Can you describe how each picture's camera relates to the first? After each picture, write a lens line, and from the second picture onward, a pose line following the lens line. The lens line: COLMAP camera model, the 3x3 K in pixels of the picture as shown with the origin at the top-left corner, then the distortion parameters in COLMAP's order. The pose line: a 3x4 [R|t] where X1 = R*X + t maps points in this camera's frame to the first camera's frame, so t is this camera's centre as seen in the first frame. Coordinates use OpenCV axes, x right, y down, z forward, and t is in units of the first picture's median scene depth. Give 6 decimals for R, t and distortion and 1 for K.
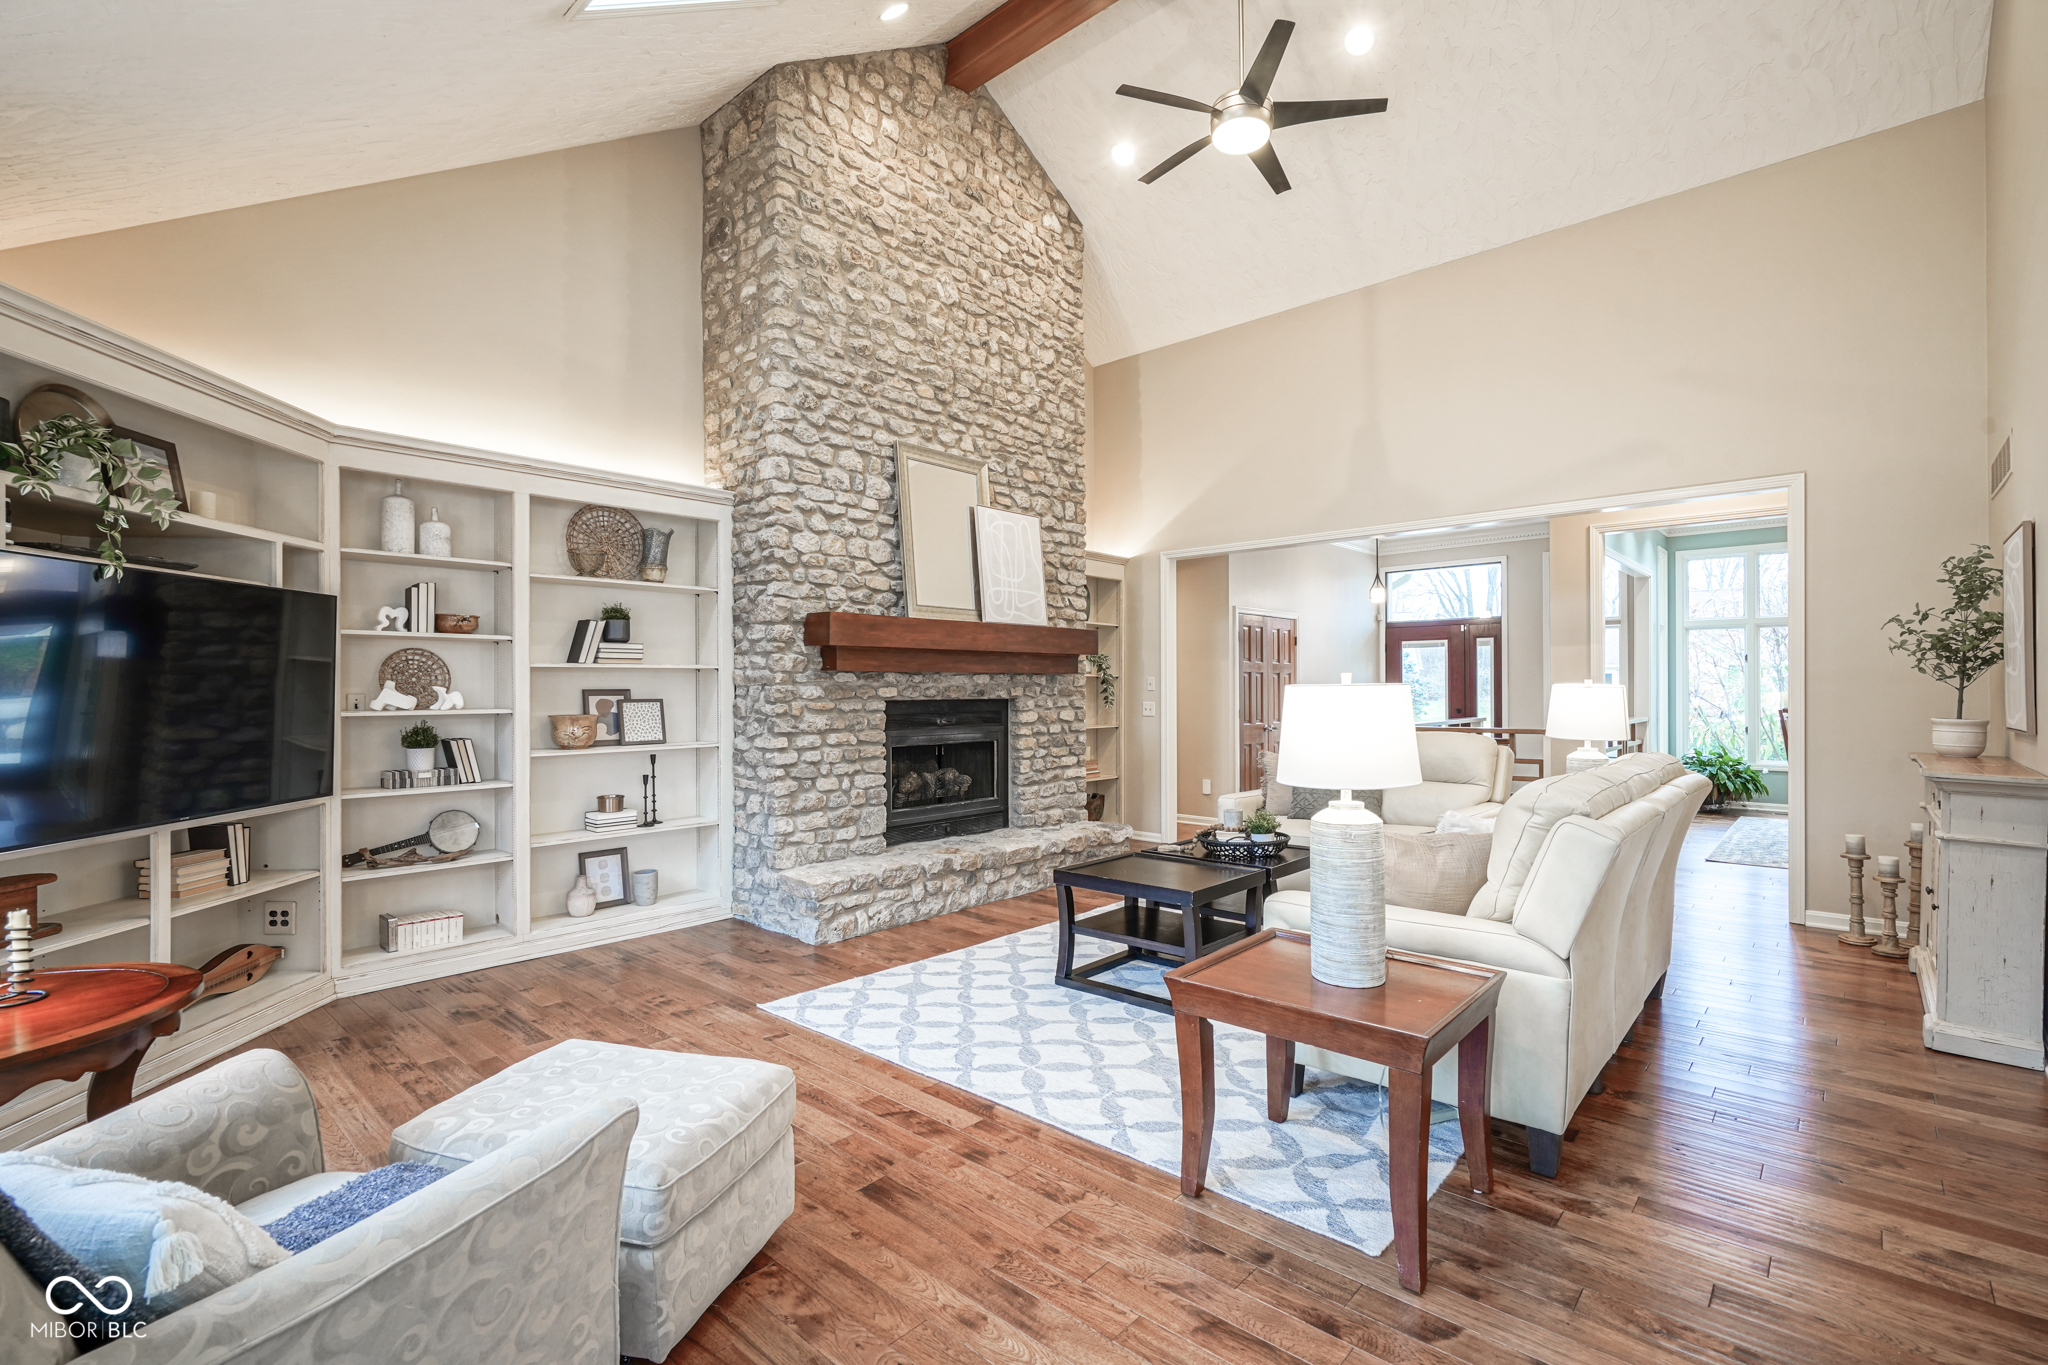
lens RADIAL K [[930.8, 0, 1031.8], [0, 930.8, 685.2], [0, 0, 1]] dist [-0.001811, -0.000240]
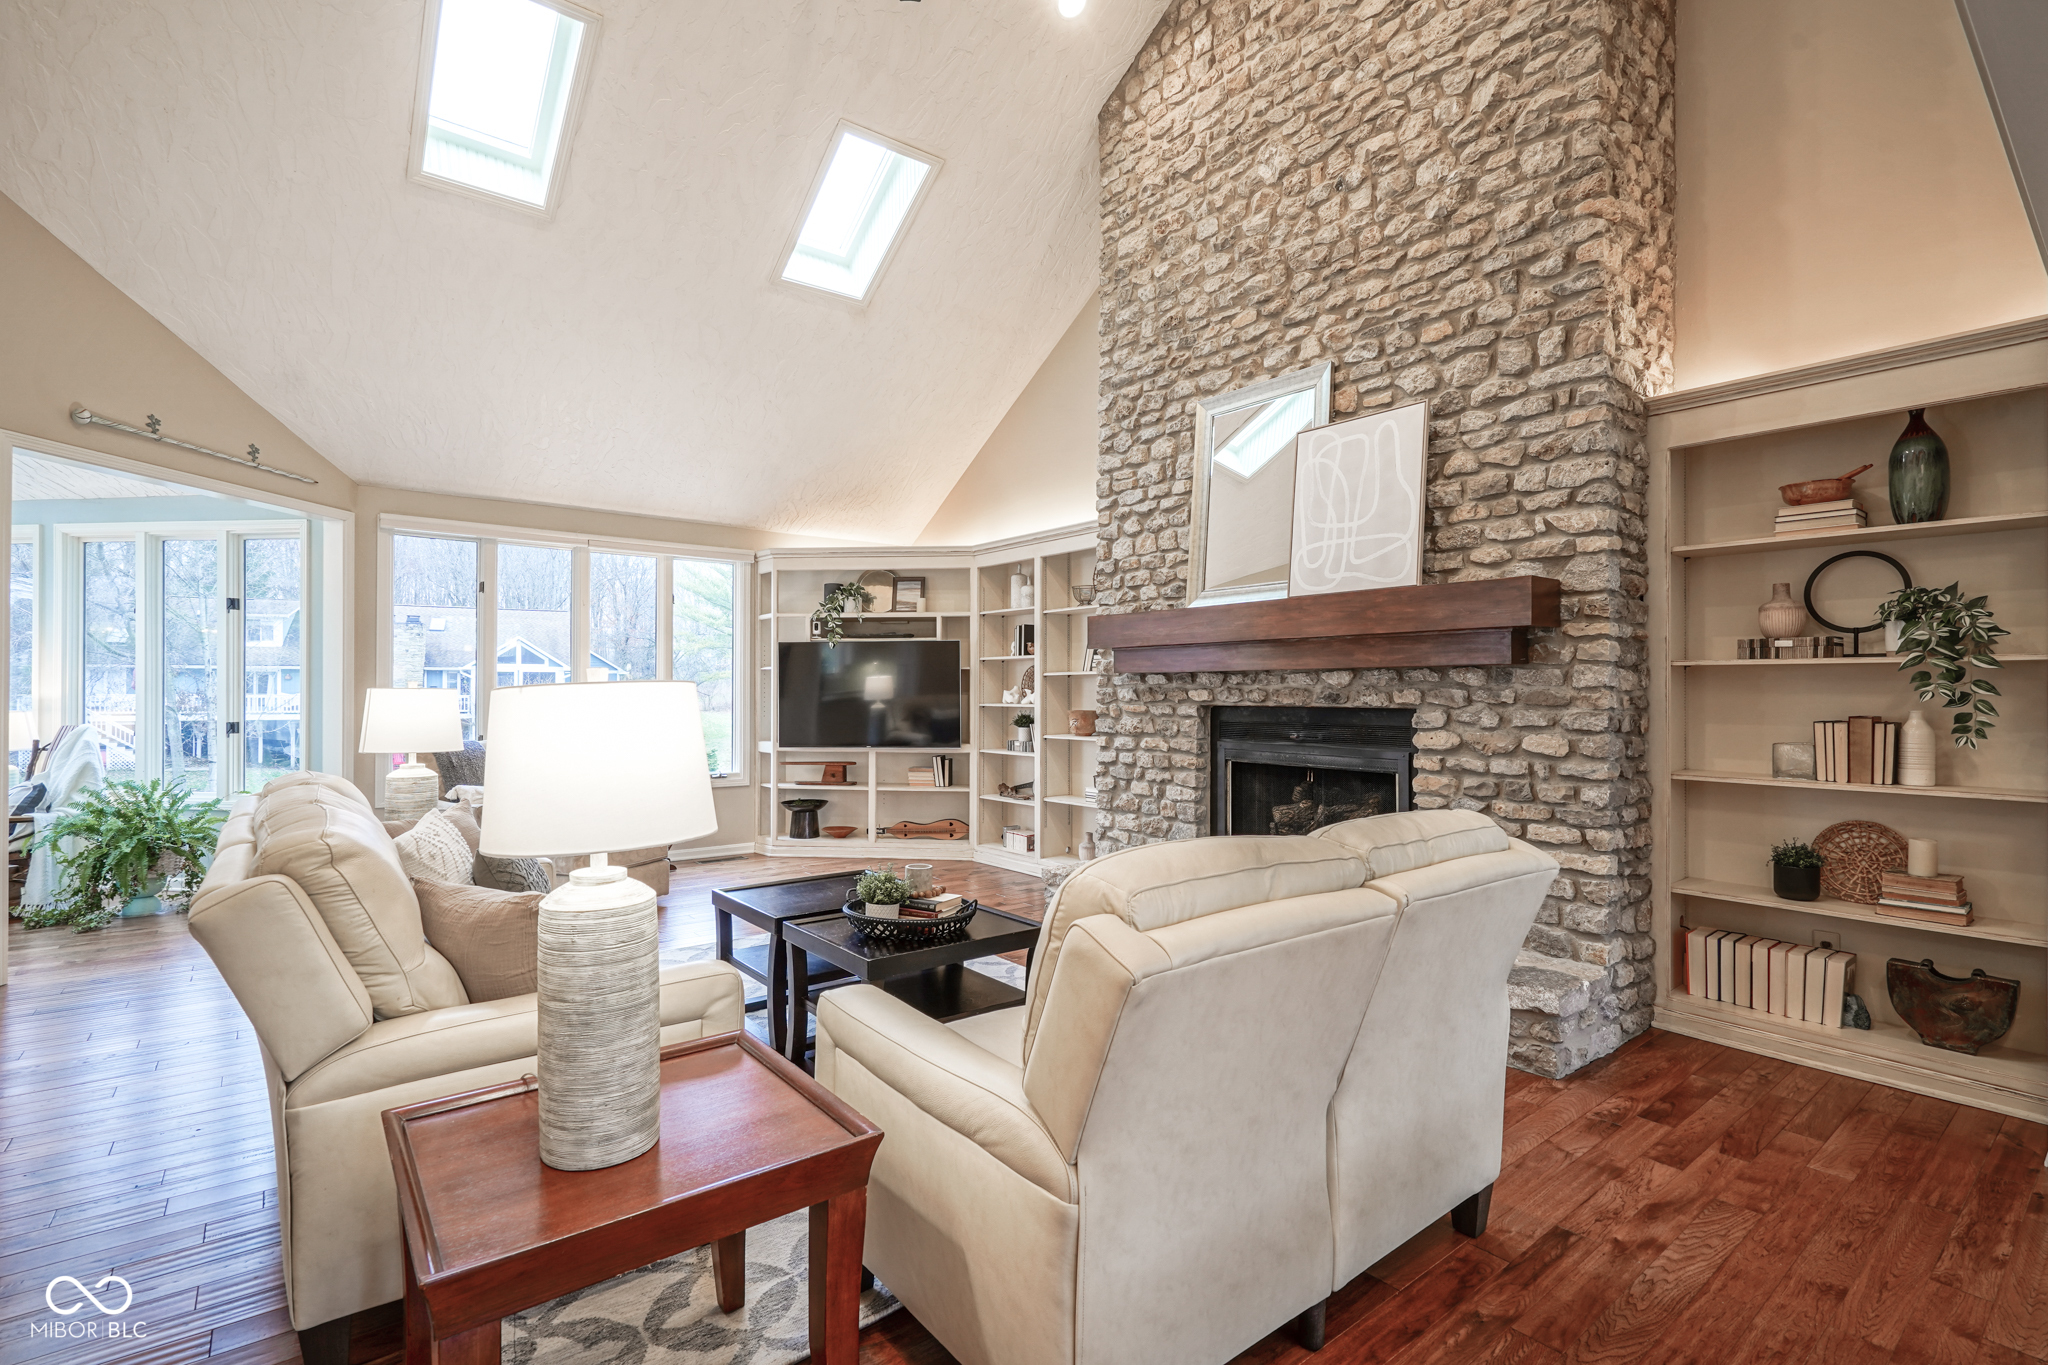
lens RADIAL K [[930.8, 0, 1031.8], [0, 930.8, 685.2], [0, 0, 1]] dist [-0.001811, -0.000240]
pose [[-0.159926, -0.003511, -0.987123, 0.732846], [0.003472, 0.999985, -0.004119, 0.000921], [0.987123, -0.004086, -0.159911, 0.991569]]
